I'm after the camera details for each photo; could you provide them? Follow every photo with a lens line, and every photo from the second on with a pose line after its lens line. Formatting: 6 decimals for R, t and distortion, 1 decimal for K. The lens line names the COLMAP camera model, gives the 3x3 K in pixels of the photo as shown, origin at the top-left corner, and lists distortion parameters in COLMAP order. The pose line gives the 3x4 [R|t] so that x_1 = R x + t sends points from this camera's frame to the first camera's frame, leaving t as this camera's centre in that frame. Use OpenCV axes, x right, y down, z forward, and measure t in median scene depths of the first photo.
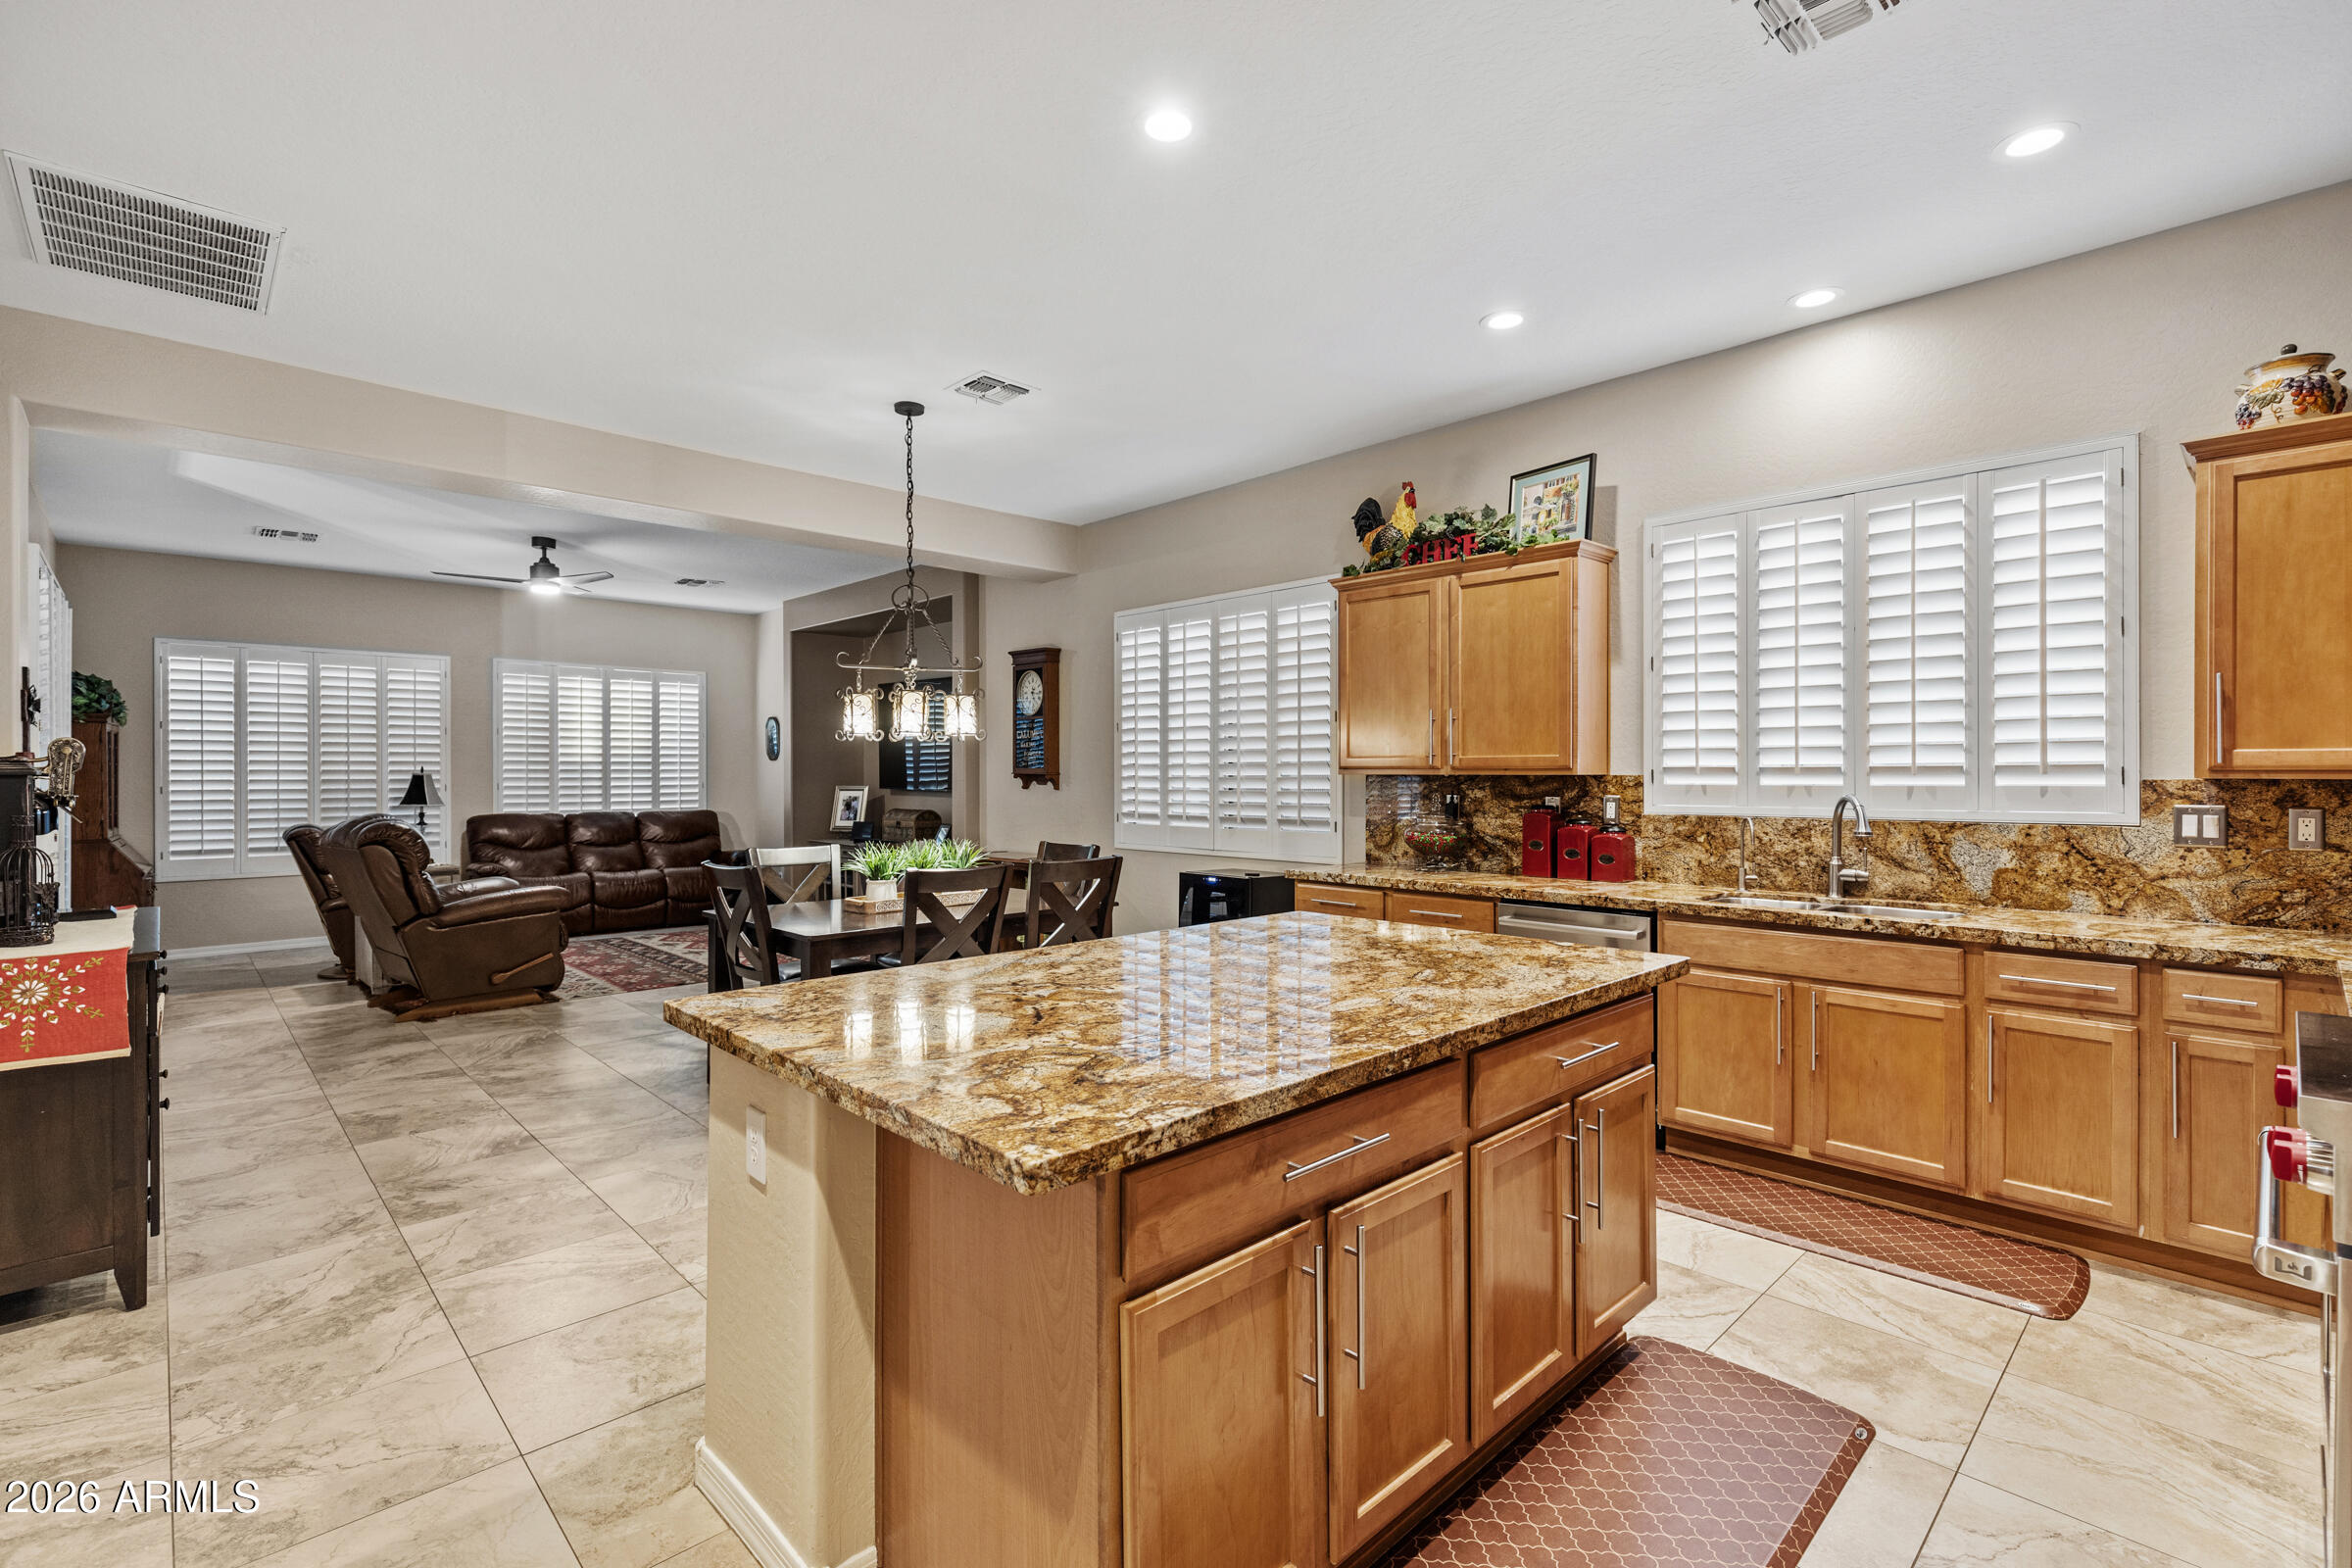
lens RADIAL K [[1060.4, 0, 1165.5], [0, 1060.4, 765.7], [0, 0, 1]] dist [0.012843, 0.001071]
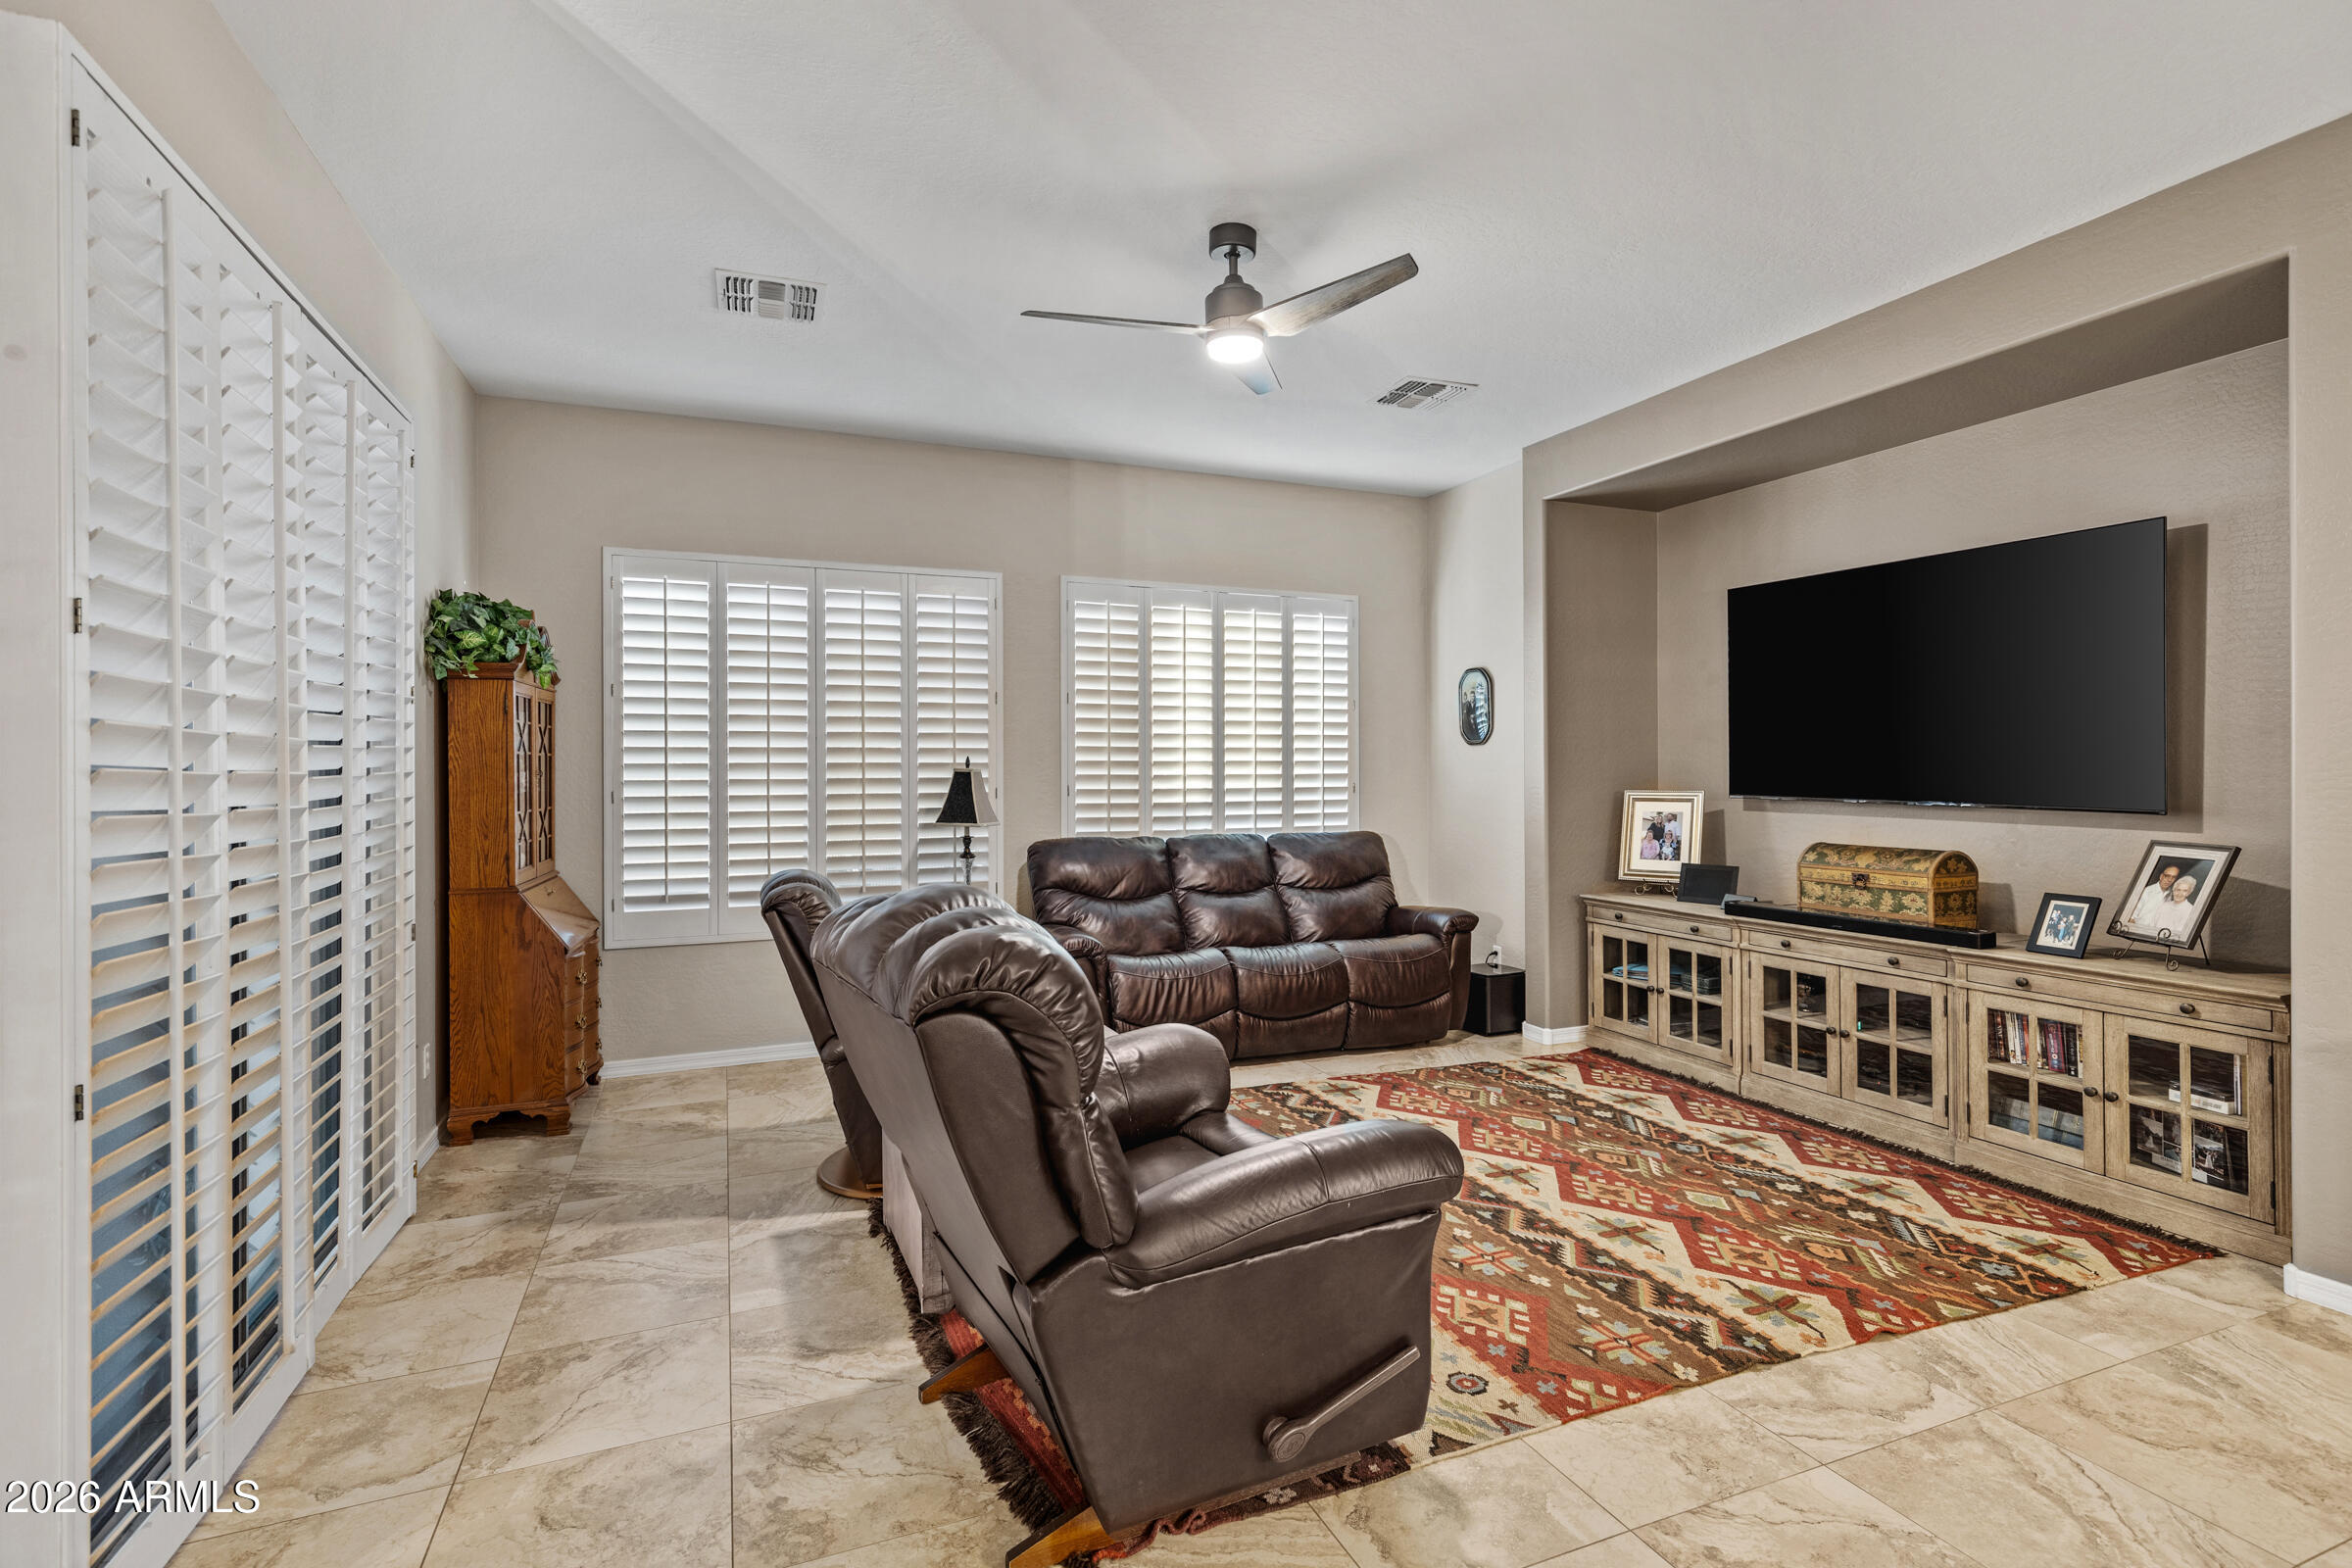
lens RADIAL K [[1100.1, 0, 1189.8], [0, 1100.1, 778.8], [0, 0, 1]] dist [-0.006264, 0.001183]
pose [[0.936519, 0.001537, -0.350612, -0.373242], [0.004093, 0.999874, 0.015316, 0.003876], [0.350592, -0.015779, 0.936395, 0.481447]]
